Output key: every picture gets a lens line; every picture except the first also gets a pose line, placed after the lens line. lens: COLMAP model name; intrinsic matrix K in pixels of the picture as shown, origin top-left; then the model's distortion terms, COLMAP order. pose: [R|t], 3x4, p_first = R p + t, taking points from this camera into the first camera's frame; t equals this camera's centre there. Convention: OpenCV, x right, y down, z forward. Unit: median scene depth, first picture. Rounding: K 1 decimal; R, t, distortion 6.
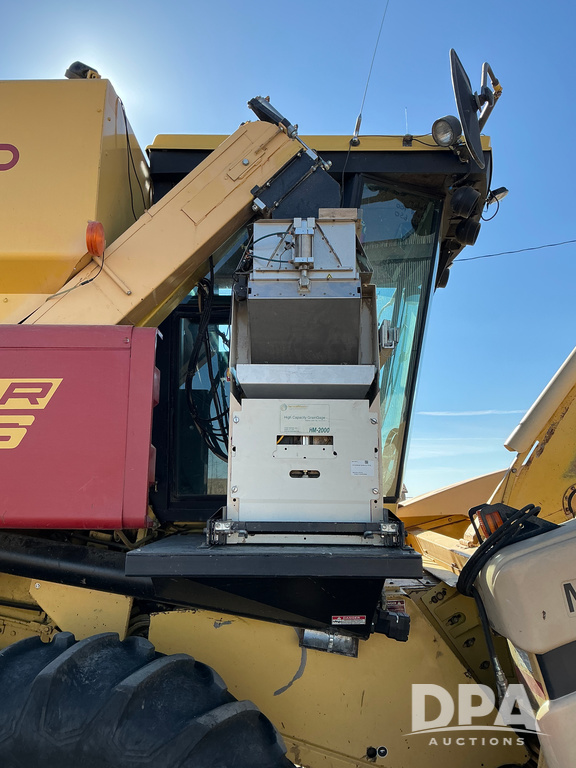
lens RADIAL K [[639.4, 0, 287.1], [0, 639.4, 380.5], [0, 0, 1]] dist [0.077057, -0.139819]
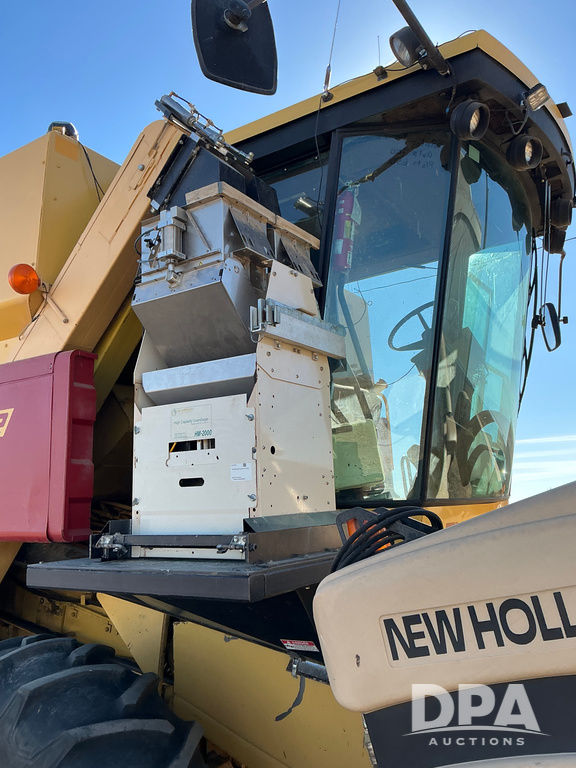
lens RADIAL K [[639.4, 0, 287.1], [0, 639.4, 380.5], [0, 0, 1]] dist [0.077057, -0.139819]
pose [[0.845839, -0.131284, -0.517031, 0.632290], [0.129791, 0.990764, -0.039241, 0.054322], [0.517408, -0.033914, 0.855066, 0.282857]]
